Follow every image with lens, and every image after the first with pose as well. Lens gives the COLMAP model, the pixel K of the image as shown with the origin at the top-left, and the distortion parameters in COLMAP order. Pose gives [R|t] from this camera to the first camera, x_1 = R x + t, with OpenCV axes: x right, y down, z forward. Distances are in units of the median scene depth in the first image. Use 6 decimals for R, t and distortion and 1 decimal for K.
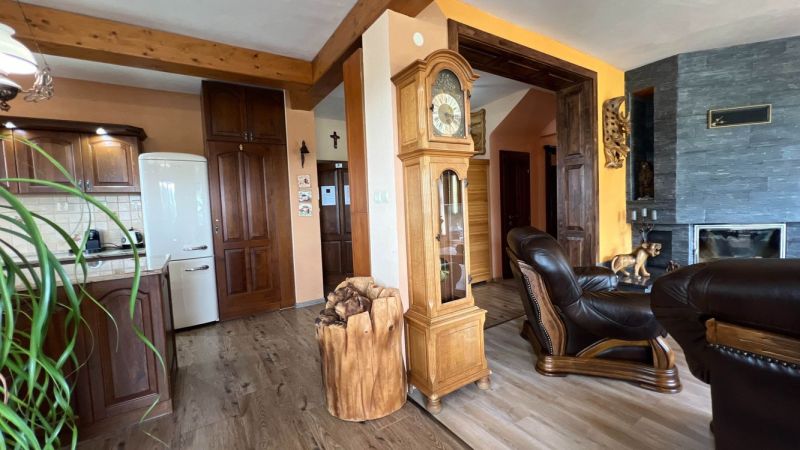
lens RADIAL K [[320.5, 0, 398.8], [0, 320.5, 222.7], [0, 0, 1]] dist [-0.003663, 0.000239]
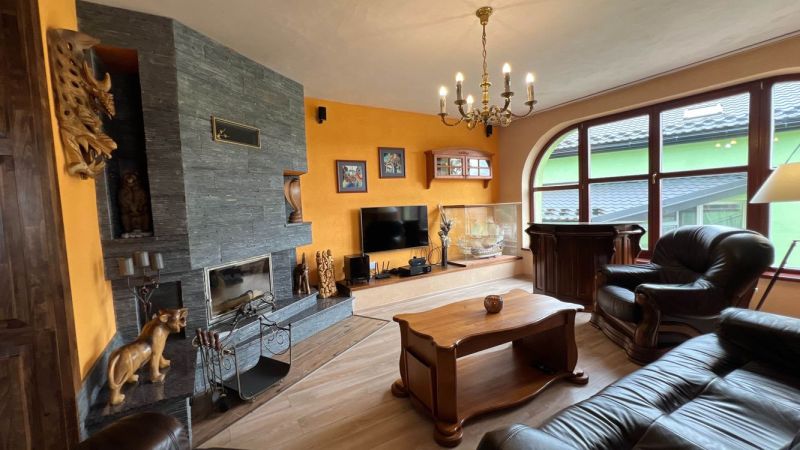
lens RADIAL K [[320.5, 0, 399.9], [0, 320.5, 223.8], [0, 0, 1]] dist [-0.003663, 0.000239]
pose [[0.039979, -0.022433, 0.998949, 0.207951], [0.097215, 0.995092, 0.018456, -0.063669], [-0.994460, 0.096375, 0.041963, 0.519807]]
